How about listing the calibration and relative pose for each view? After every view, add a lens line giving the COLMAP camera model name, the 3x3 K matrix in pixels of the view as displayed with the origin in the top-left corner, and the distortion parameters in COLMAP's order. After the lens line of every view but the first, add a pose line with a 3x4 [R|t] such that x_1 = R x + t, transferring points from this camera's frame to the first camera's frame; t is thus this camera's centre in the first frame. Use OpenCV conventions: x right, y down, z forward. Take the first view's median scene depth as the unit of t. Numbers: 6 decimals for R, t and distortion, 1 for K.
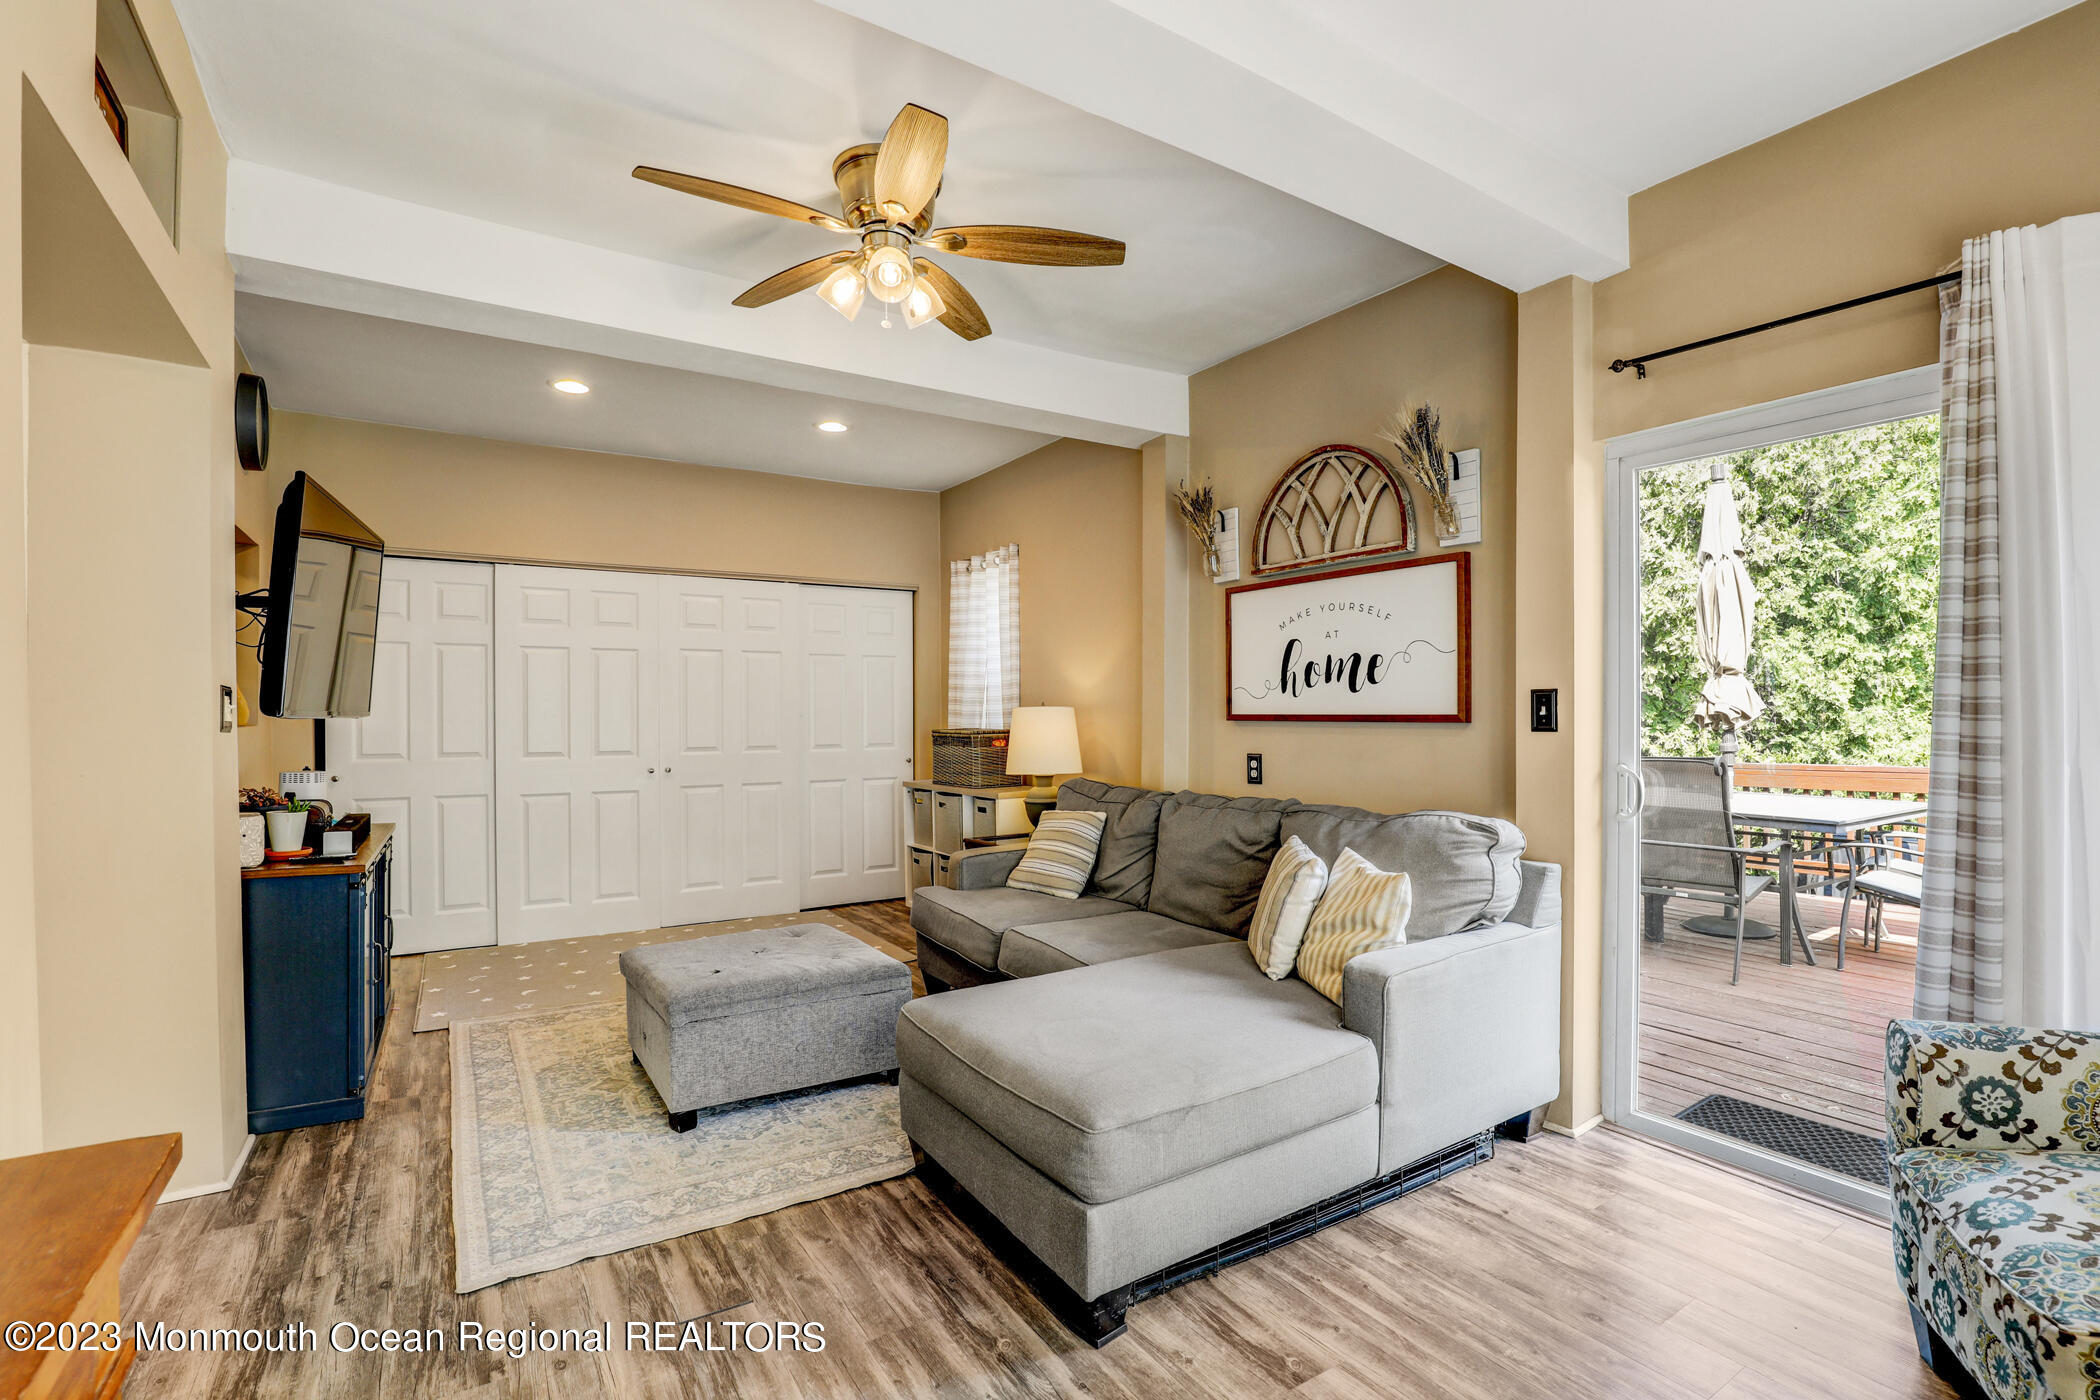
lens RADIAL K [[962.8, 0, 1053.8], [0, 962.8, 713.3], [0, 0, 1]] dist [-0.033383, 0.000544]
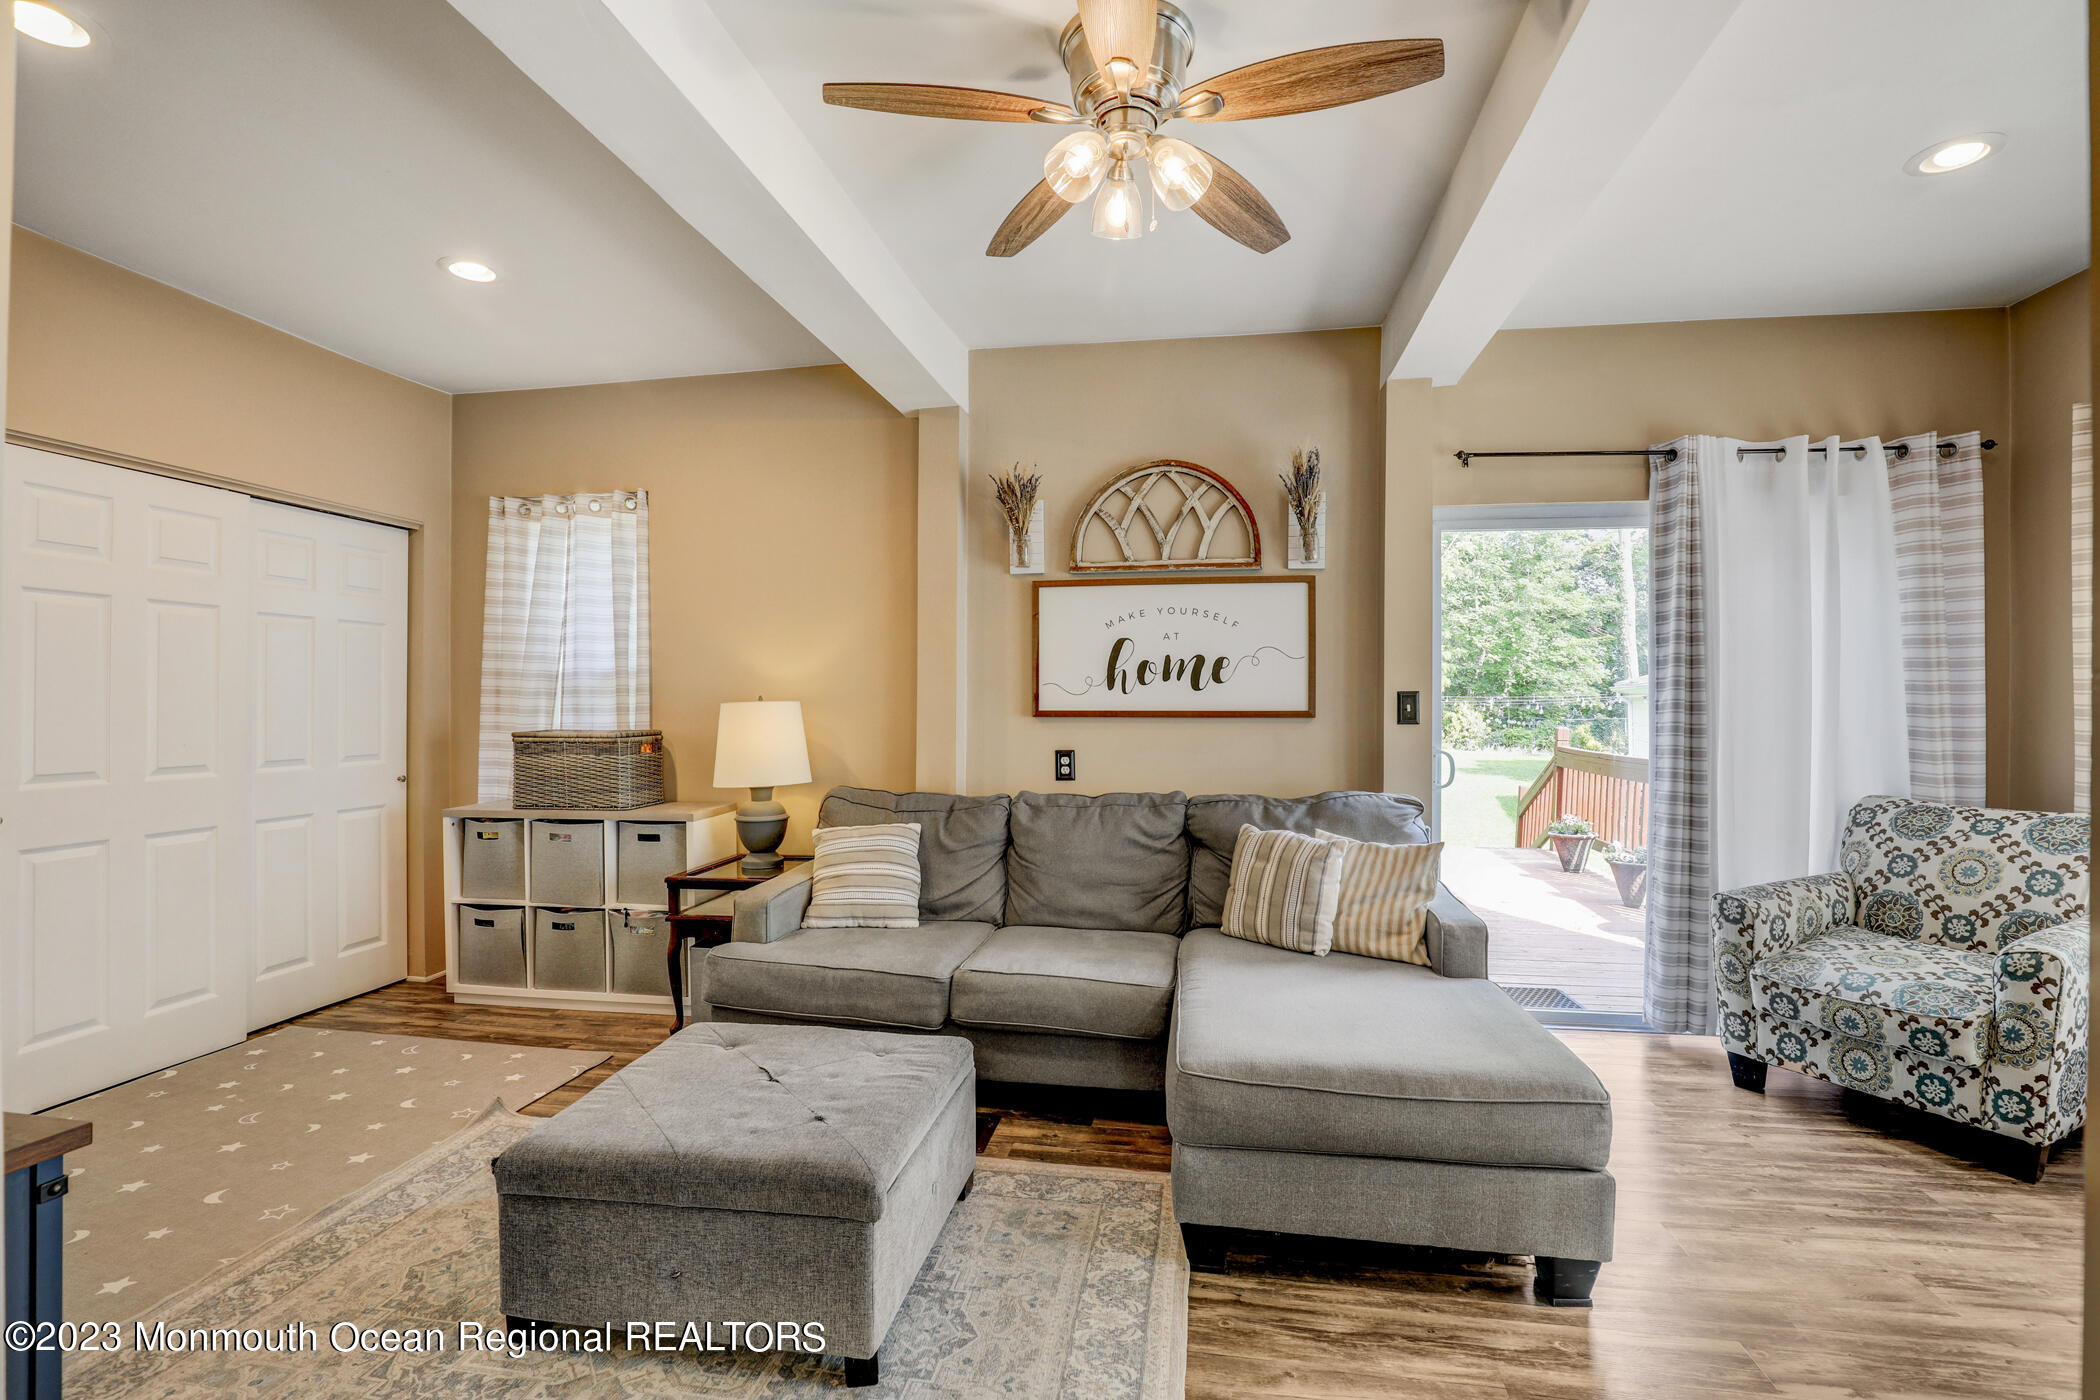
lens RADIAL K [[958.0, 0, 1052.8], [0, 958.0, 698.9], [0, 0, 1]] dist [-0.032696, 0.000378]
pose [[0.673253, 0.005061, 0.739395, -0.604965], [-0.000112, 0.999977, -0.006742, -0.004903], [-0.739412, 0.004456, 0.673239, 0.387250]]
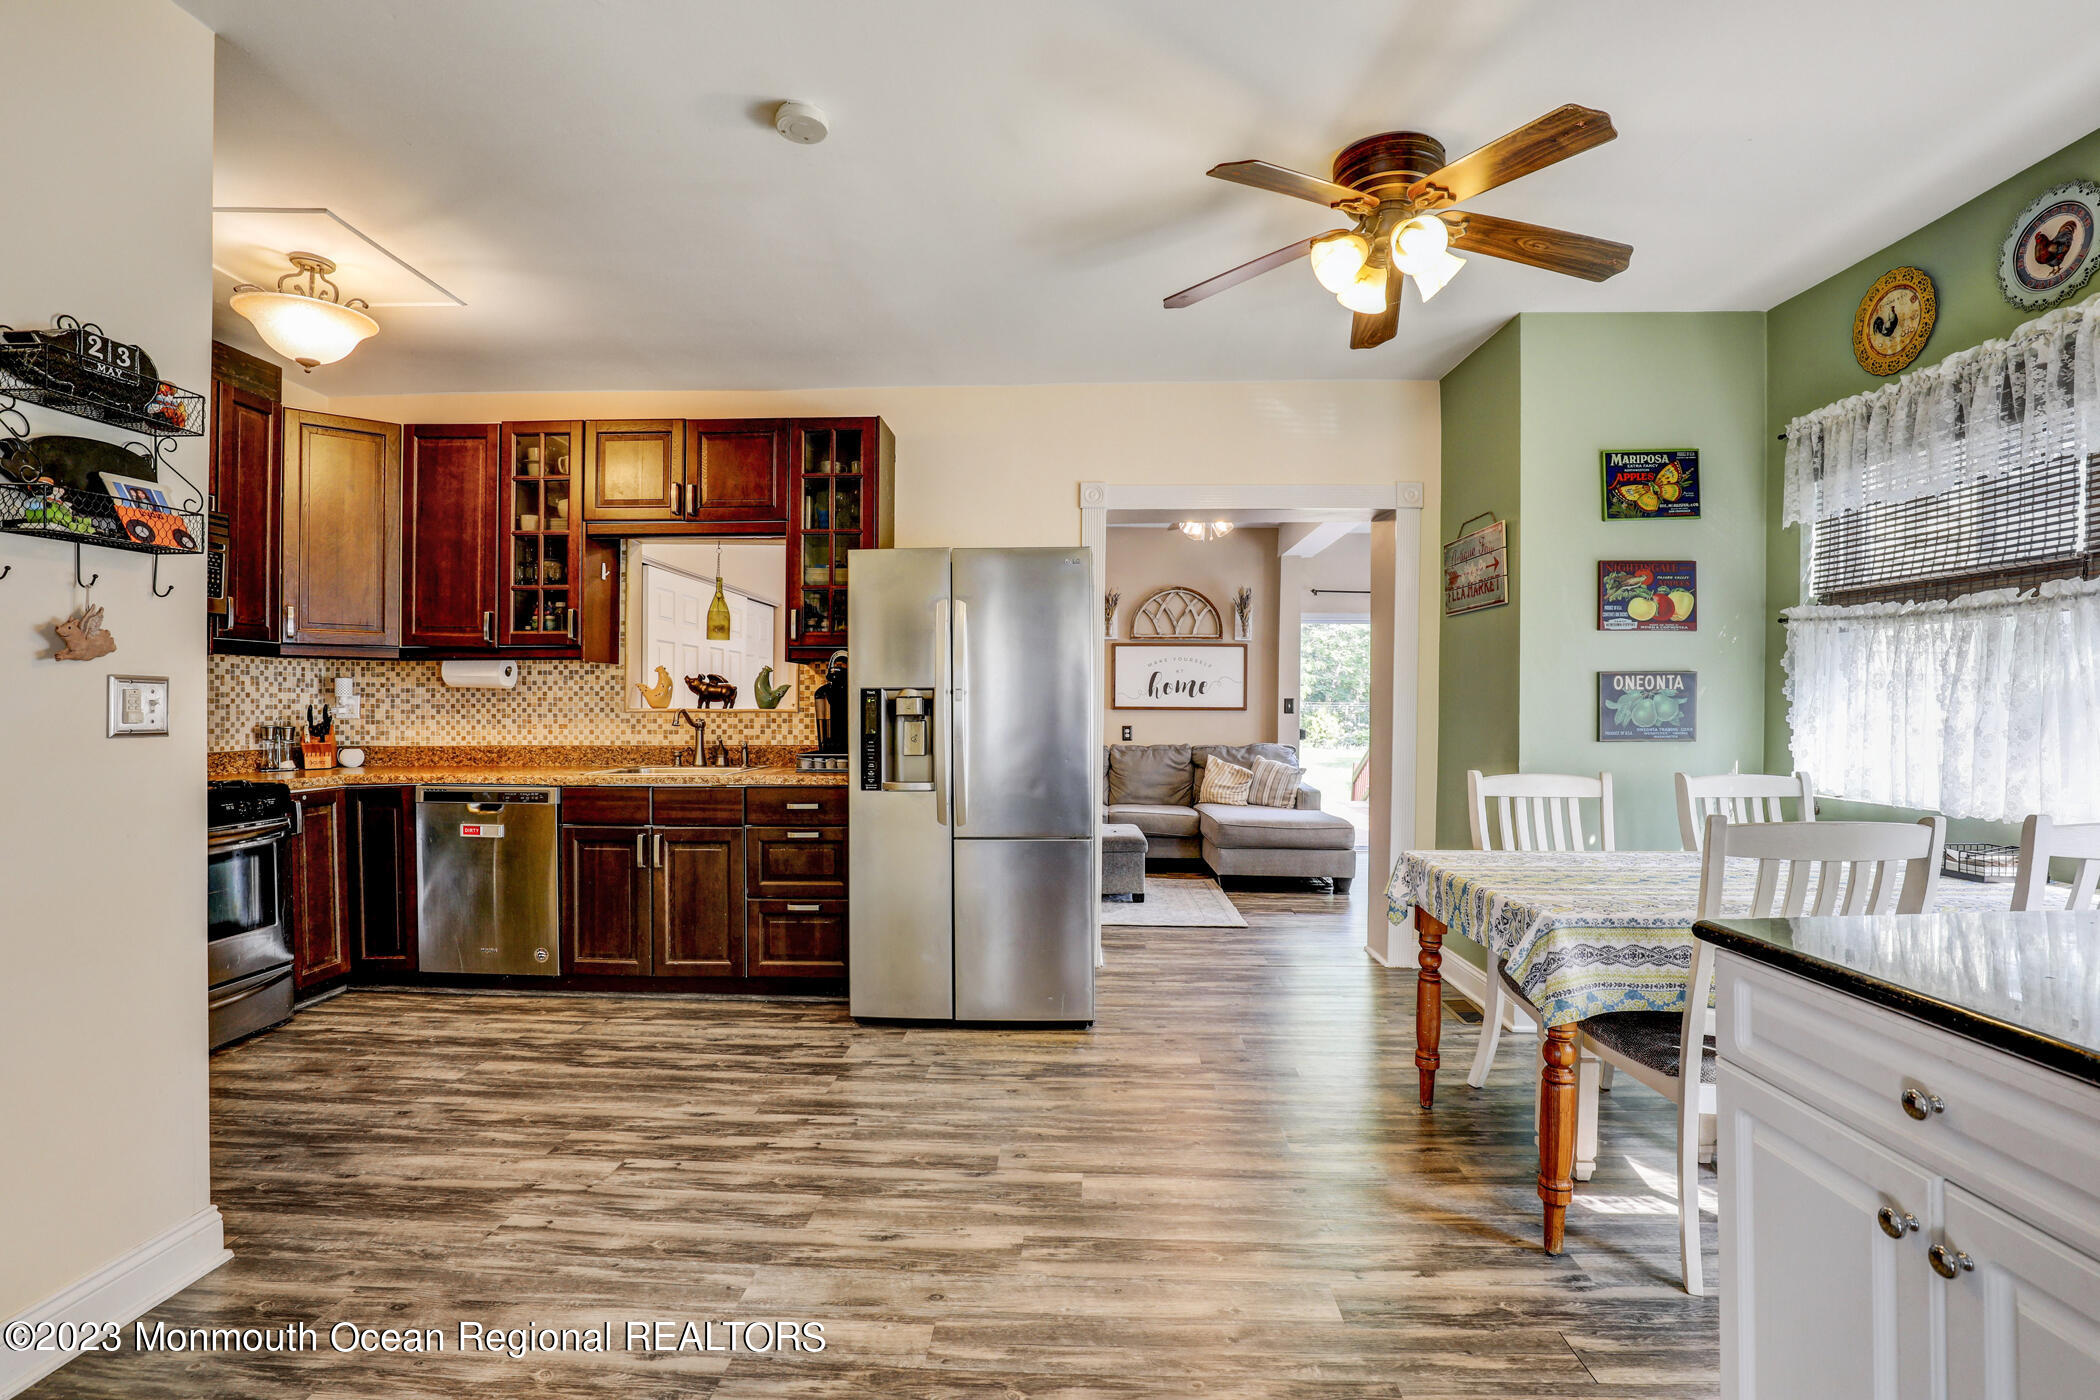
lens RADIAL K [[971.1, 0, 1041.6], [0, 971.1, 721.0], [0, 0, 1]] dist [-0.033977, 0.007501]
pose [[0.577215, -0.005691, 0.816572, -1.791707], [-0.005924, 0.999920, 0.011157, 0.011233], [-0.816571, -0.011278, 0.577135, -0.047418]]
